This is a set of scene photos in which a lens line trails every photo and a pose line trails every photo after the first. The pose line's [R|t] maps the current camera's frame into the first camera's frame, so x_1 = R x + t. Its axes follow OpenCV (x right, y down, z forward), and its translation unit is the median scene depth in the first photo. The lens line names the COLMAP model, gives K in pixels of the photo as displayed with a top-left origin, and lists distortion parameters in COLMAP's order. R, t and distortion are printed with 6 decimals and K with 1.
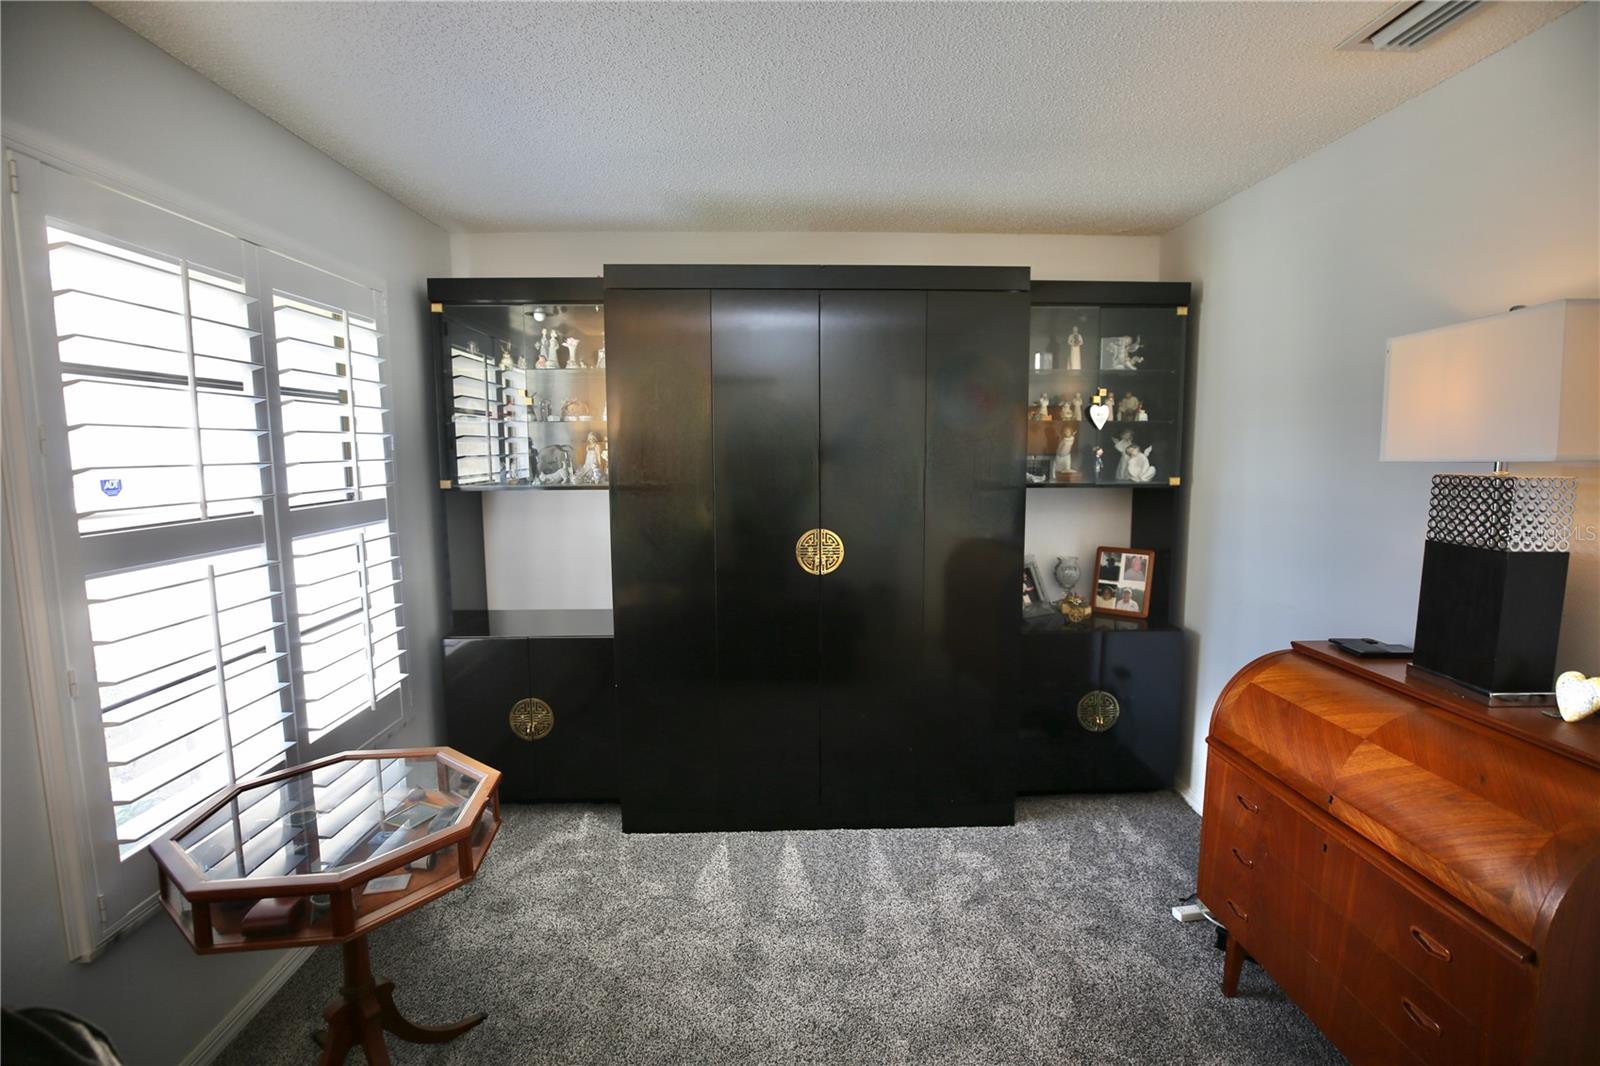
lens RADIAL K [[735.7, 0, 798.1], [0, 735.7, 538.5], [0, 0, 1]] dist [-0.033901, 0.007939]
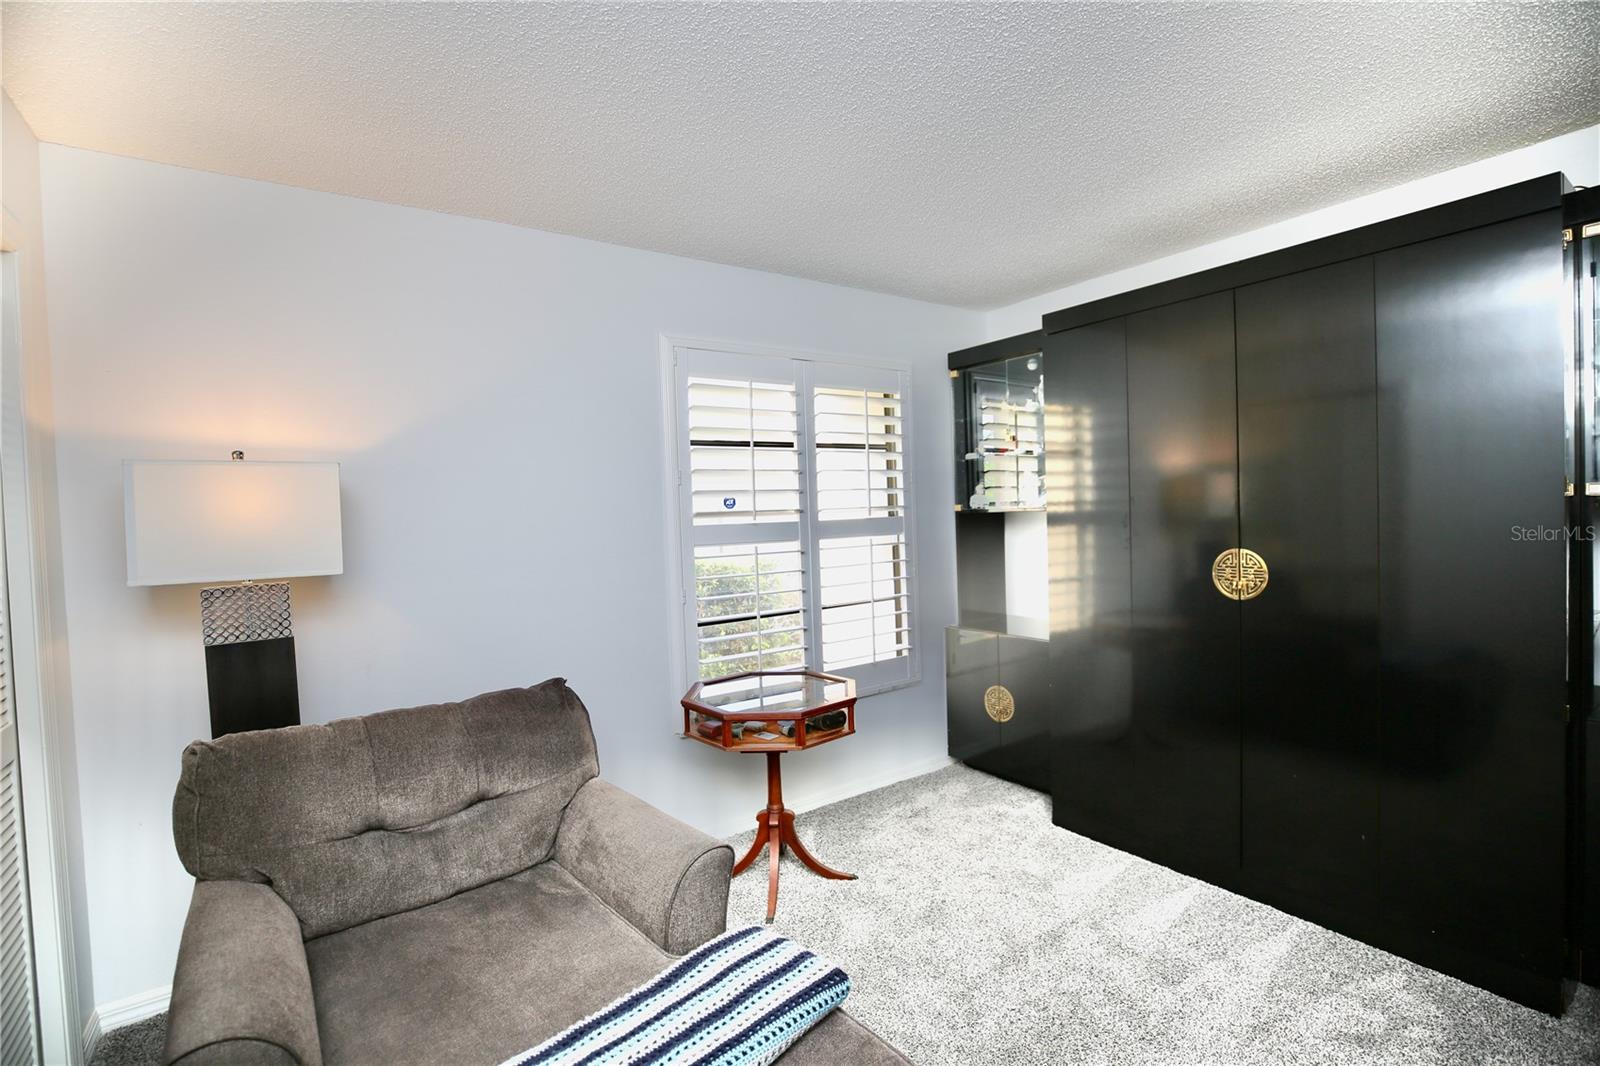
lens RADIAL K [[735.7, 0, 802.6], [0, 735.7, 537.9], [0, 0, 1]] dist [-0.033901, 0.007939]
pose [[0.545149, 0.014530, -0.838213, 0.582233], [-0.071769, 0.996988, -0.029395, 0.046372], [0.835261, 0.076182, 0.544550, 0.080574]]
